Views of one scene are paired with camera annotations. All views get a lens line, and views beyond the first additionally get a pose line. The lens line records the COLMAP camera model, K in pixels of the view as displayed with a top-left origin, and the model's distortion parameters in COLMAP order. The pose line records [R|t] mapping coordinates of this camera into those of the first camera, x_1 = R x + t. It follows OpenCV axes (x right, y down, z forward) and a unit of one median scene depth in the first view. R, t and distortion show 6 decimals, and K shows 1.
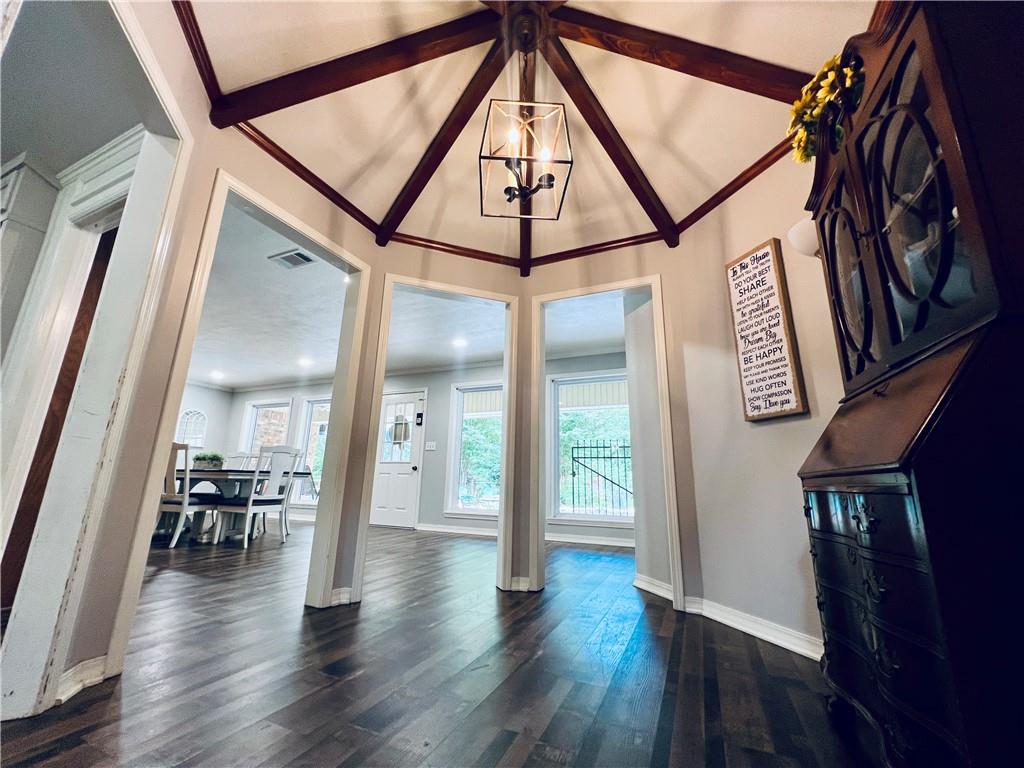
lens RADIAL K [[409.9, 0, 509.6], [0, 409.9, 383.5], [0, 0, 1]] dist [-0.001750, -0.000025]
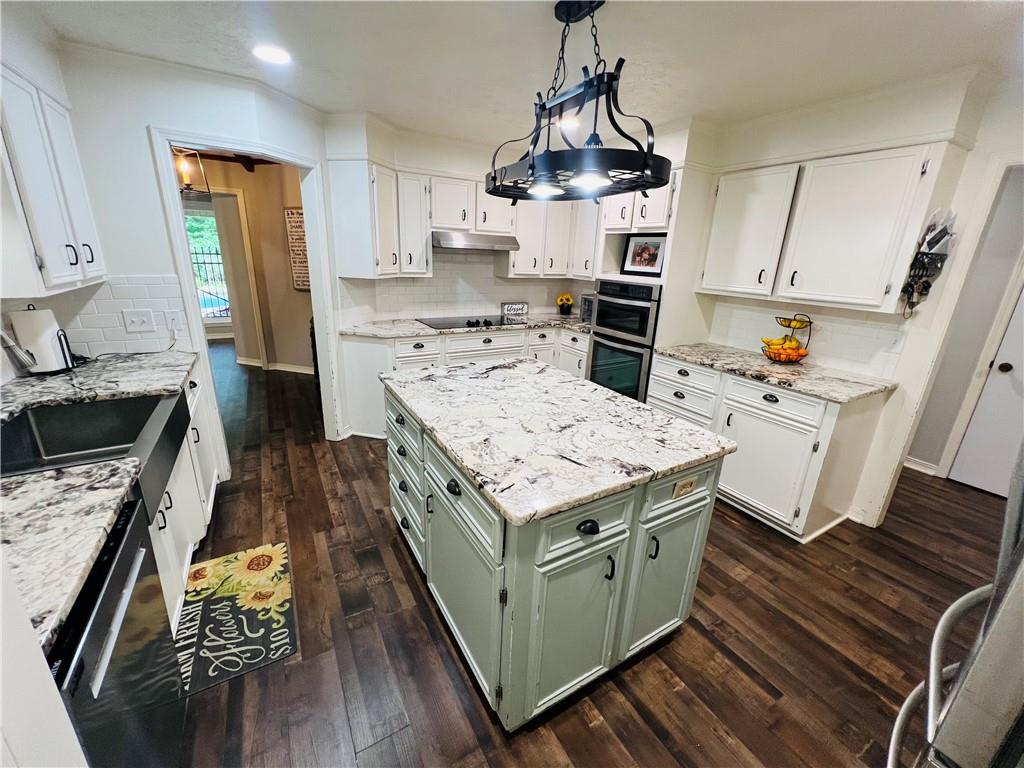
lens RADIAL K [[409.9, 0, 511.3], [0, 409.9, 383.4], [0, 0, 1]] dist [-0.001750, -0.000025]
pose [[0.579552, -0.238979, 0.779108, -0.564522], [-0.215946, 0.876825, 0.429587, -0.626062], [-0.785803, -0.417213, 0.456559, -1.093966]]
